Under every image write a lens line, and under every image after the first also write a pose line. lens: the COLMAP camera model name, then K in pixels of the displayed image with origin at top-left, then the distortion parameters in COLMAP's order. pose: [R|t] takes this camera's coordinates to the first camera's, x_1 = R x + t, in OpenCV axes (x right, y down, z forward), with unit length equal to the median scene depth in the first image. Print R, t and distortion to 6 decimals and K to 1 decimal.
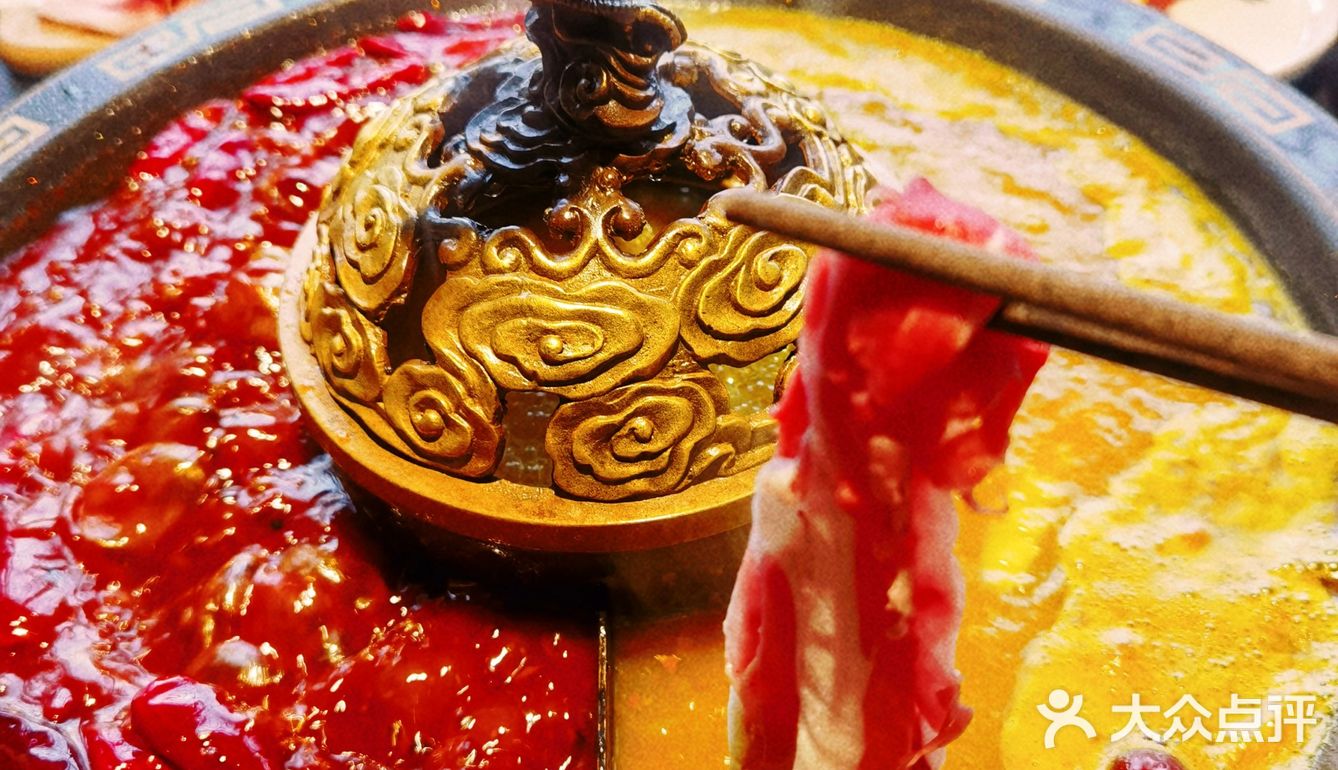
lens RADIAL K [[1425.7, 0, 669.0], [0, 1425.7, 385.0], [0, 0, 1]] dist [0.082345, -0.010727]
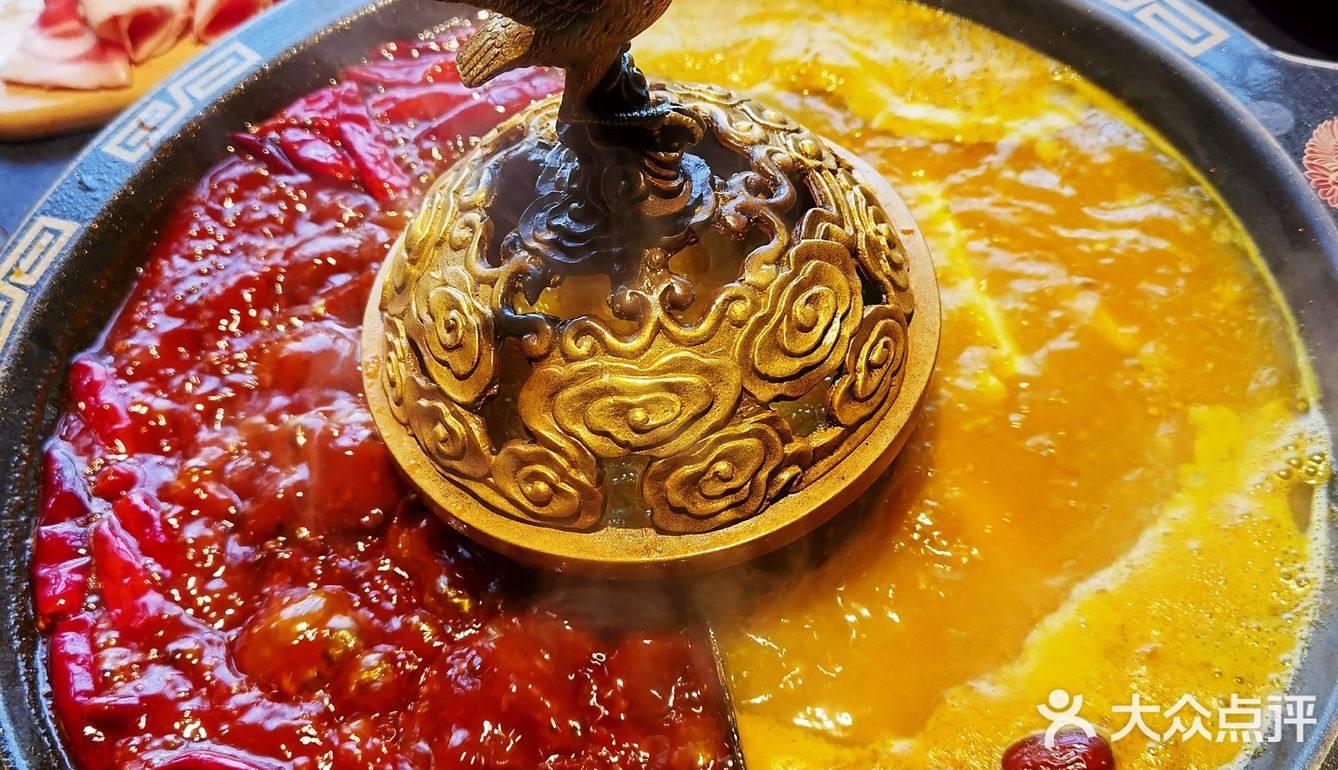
lens RADIAL K [[1425.7, 0, 669.0], [0, 1425.7, 385.0], [0, 0, 1]] dist [0.082345, -0.010727]
pose [[0.984107, -0.173154, 0.039372, -0.095687], [0.166891, 0.977626, 0.128040, -0.192335], [-0.060662, -0.119434, 0.990987, -0.147738]]
